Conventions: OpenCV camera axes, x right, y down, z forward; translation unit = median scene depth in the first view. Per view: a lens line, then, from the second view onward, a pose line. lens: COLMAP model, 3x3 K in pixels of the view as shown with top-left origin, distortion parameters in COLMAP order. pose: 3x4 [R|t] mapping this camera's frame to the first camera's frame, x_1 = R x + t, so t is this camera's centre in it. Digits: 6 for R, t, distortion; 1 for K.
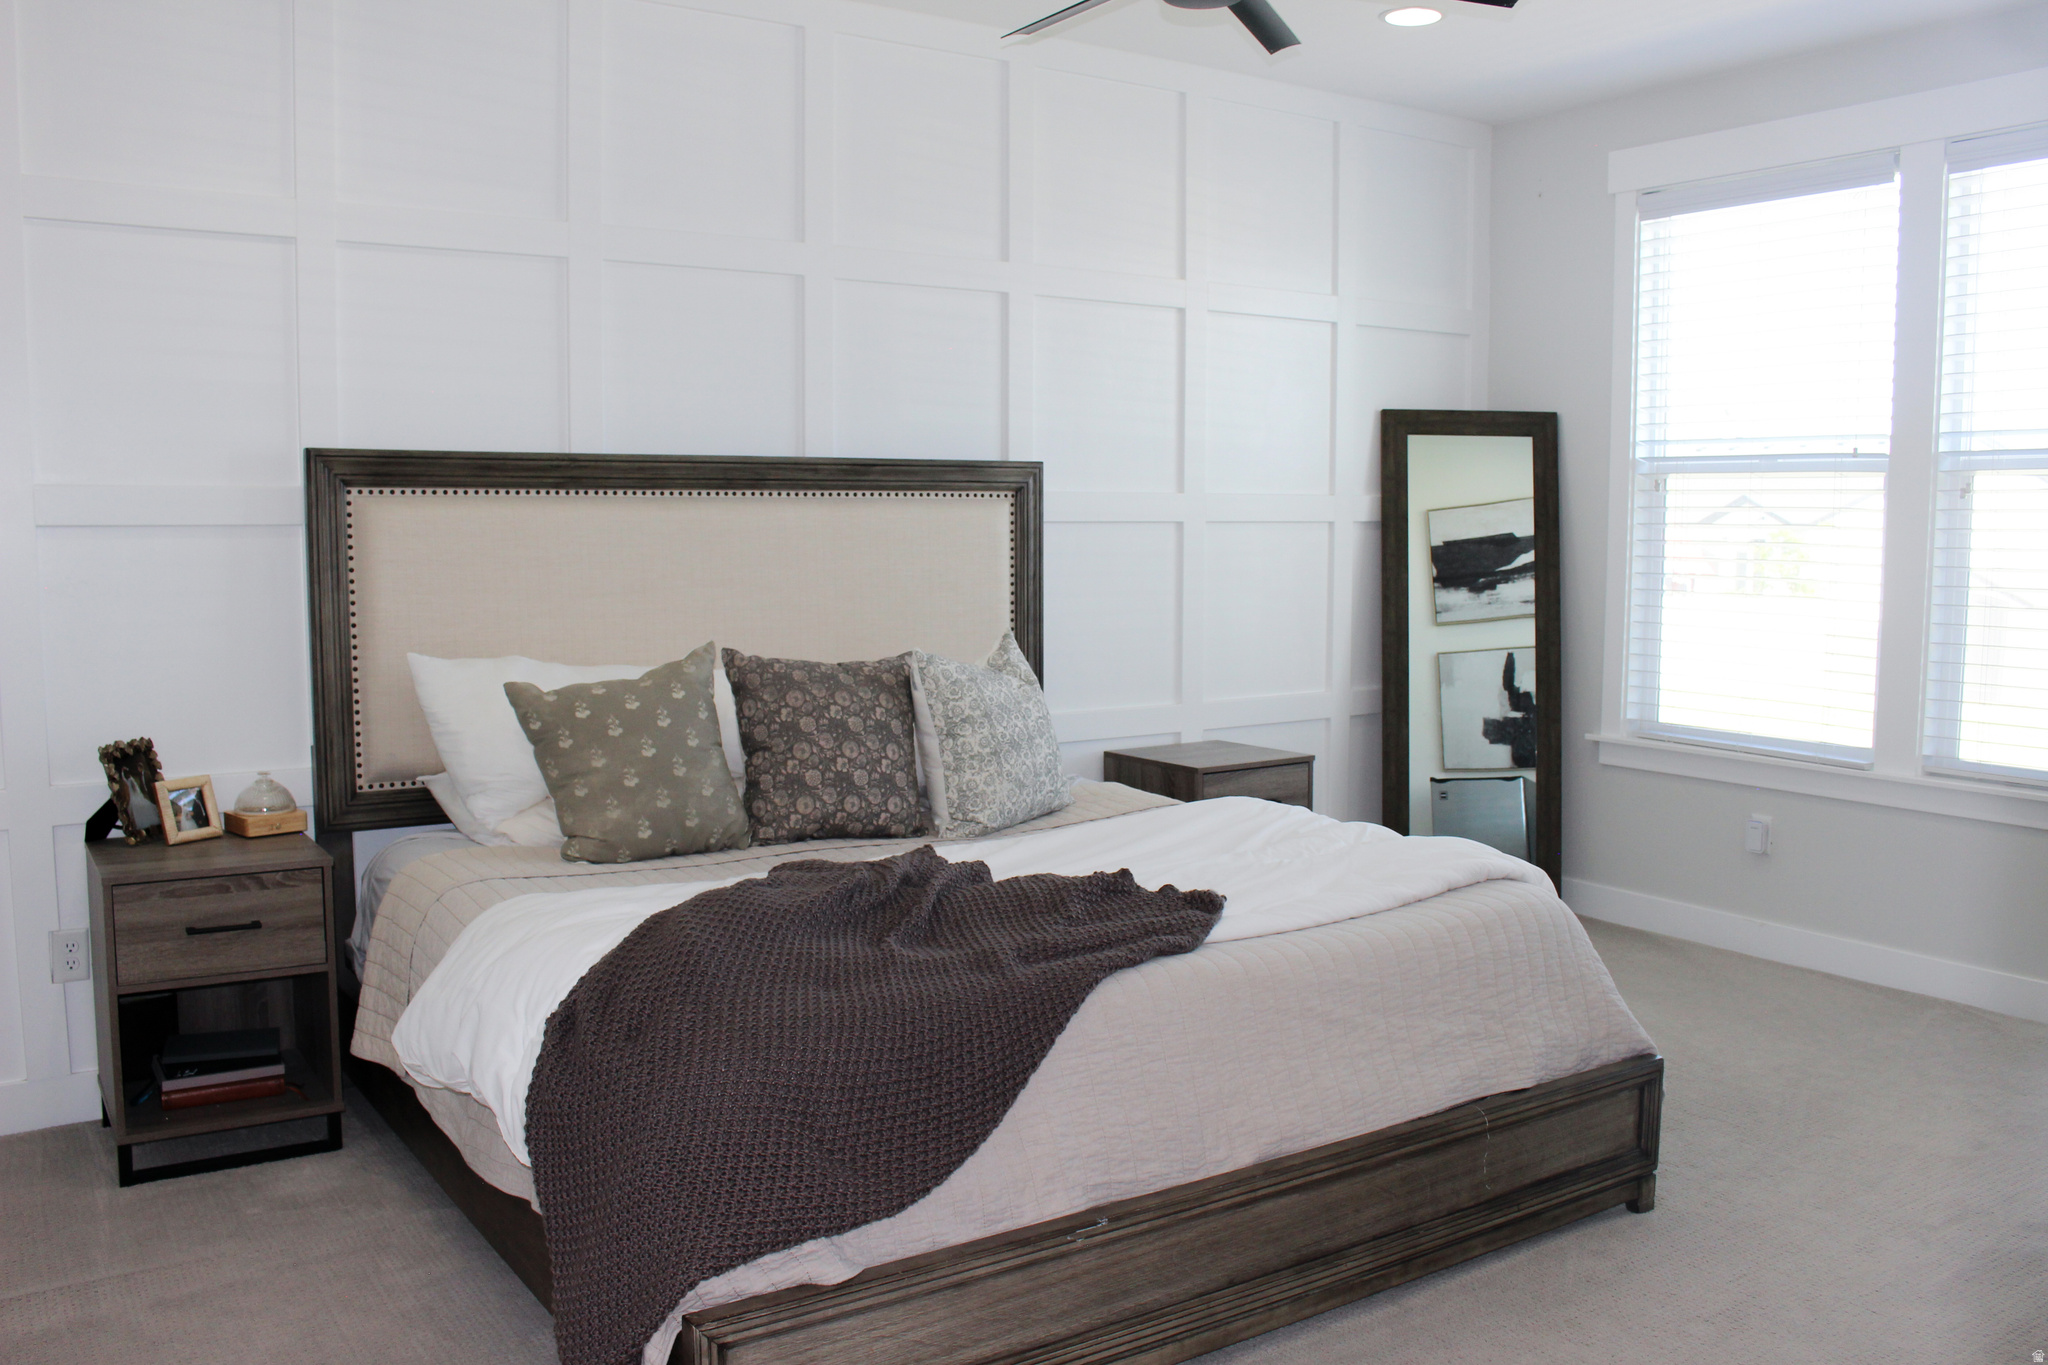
lens RADIAL K [[1693.6, 0, 1024.0], [0, 1693.6, 682.5], [0, 0, 1]] dist [-0.153253, 0.119318]
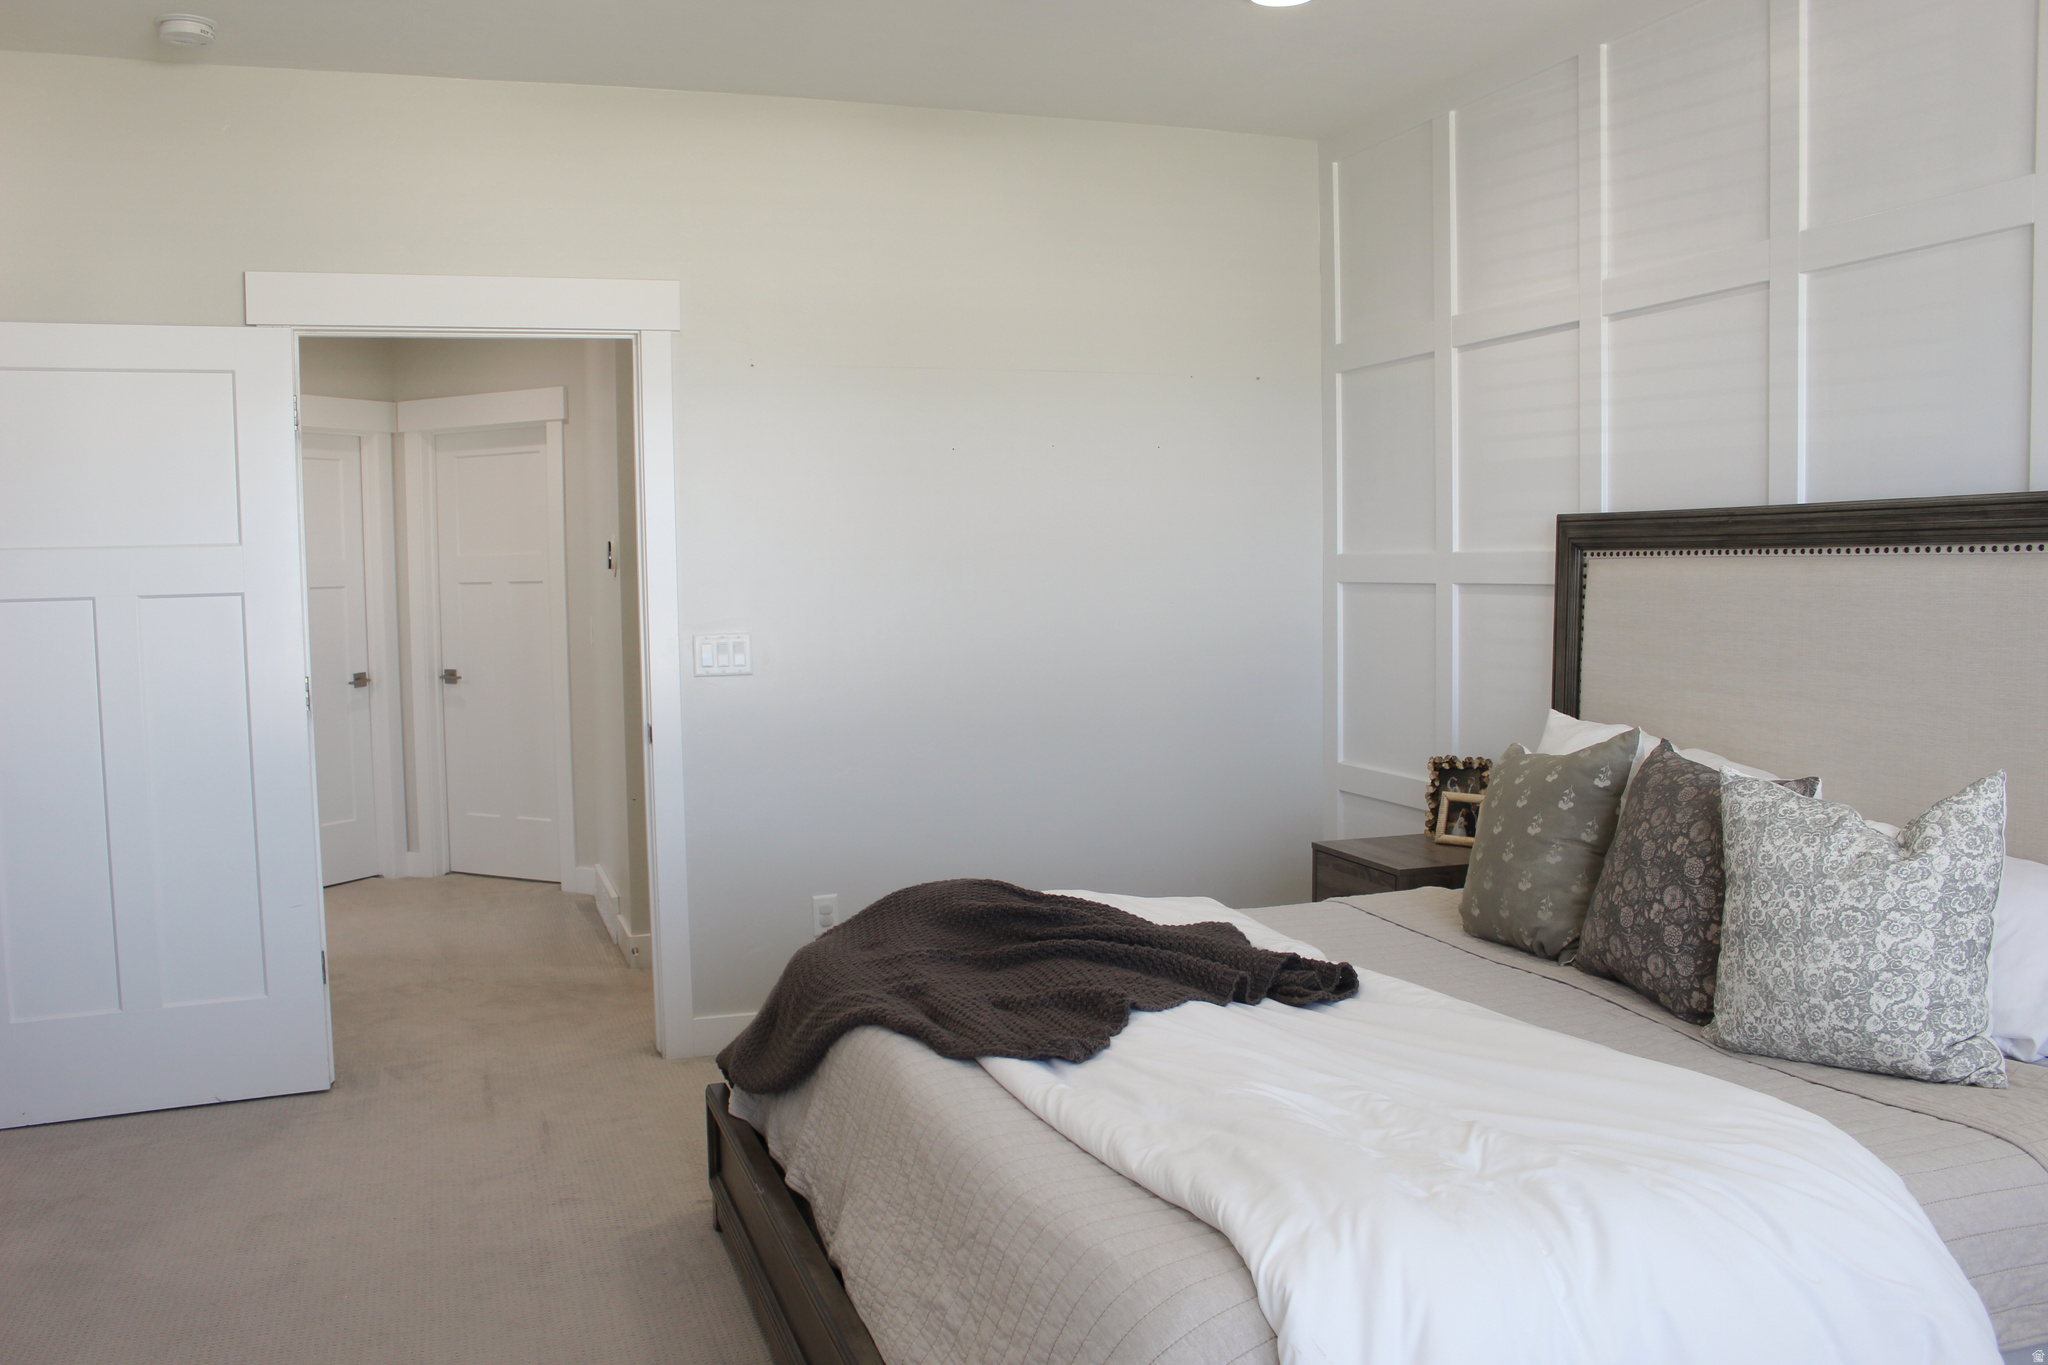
lens RADIAL K [[1693.6, 0, 1024.0], [0, 1693.6, 682.5], [0, 0, 1]] dist [-0.153253, 0.119318]
pose [[-0.247713, 0.060902, -0.966917, 0.696244], [-0.084866, 0.992822, 0.084275, -0.090900], [0.965109, 0.102935, -0.240767, 0.892602]]
